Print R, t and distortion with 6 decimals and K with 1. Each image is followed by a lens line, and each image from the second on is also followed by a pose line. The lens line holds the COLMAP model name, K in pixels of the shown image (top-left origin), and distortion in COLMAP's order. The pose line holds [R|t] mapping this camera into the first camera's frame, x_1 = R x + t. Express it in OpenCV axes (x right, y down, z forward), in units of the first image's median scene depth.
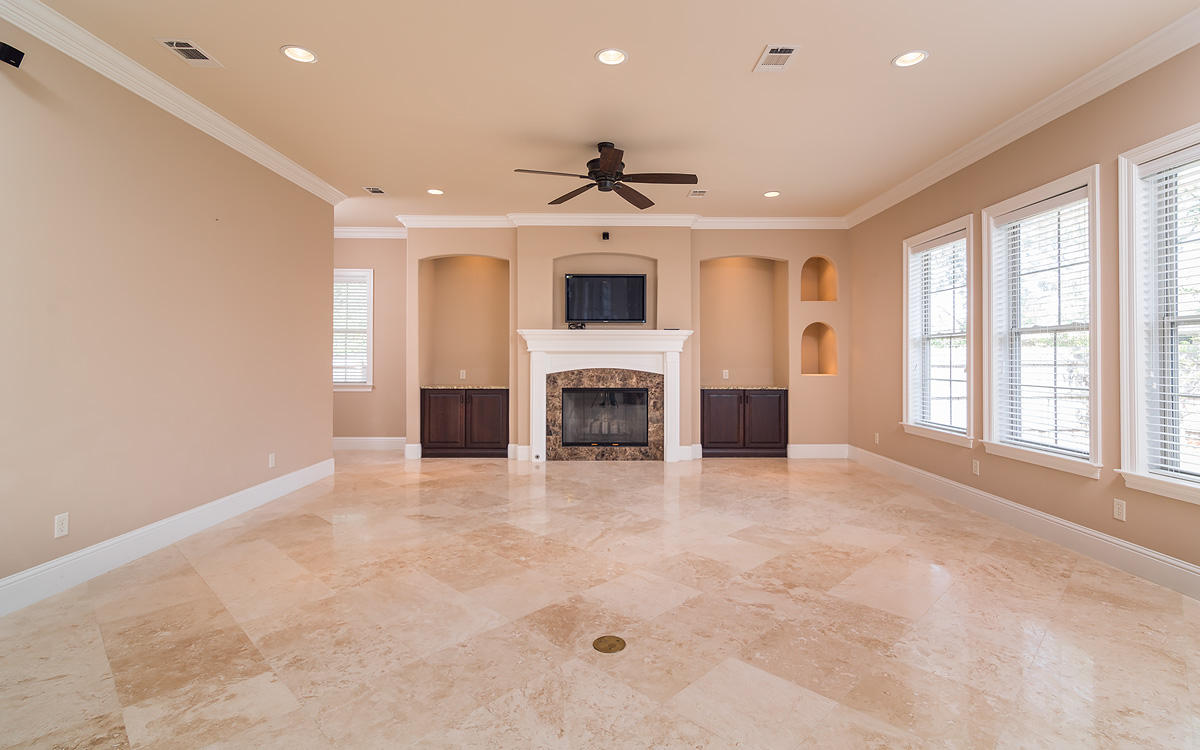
lens RADIAL K [[567.1, 0, 594.3], [0, 567.1, 357.3], [0, 0, 1]] dist [0.003945, -0.002115]
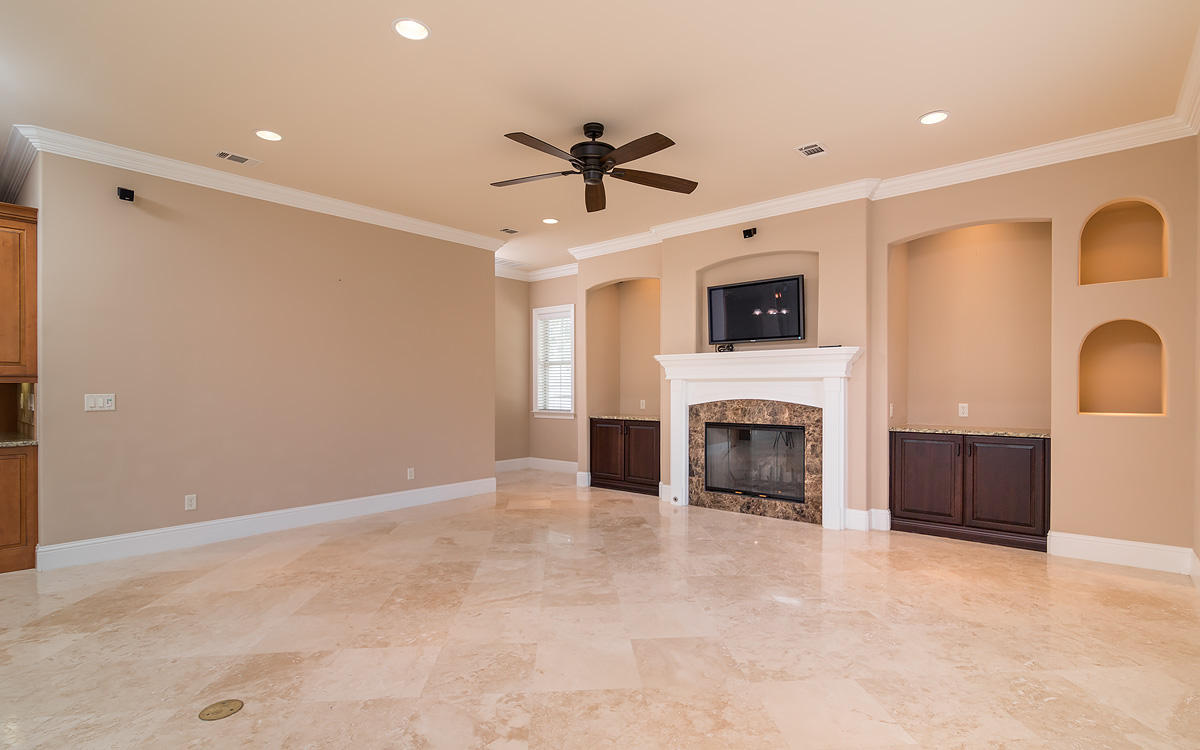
lens RADIAL K [[567.1, 0, 606.5], [0, 567.1, 397.4], [0, 0, 1]] dist [0.003945, -0.002115]
pose [[0.763475, 0.006738, -0.645802, 0.380377], [0.006365, 0.999818, 0.017957, 0.000783], [0.645806, -0.017820, 0.763294, 0.257139]]
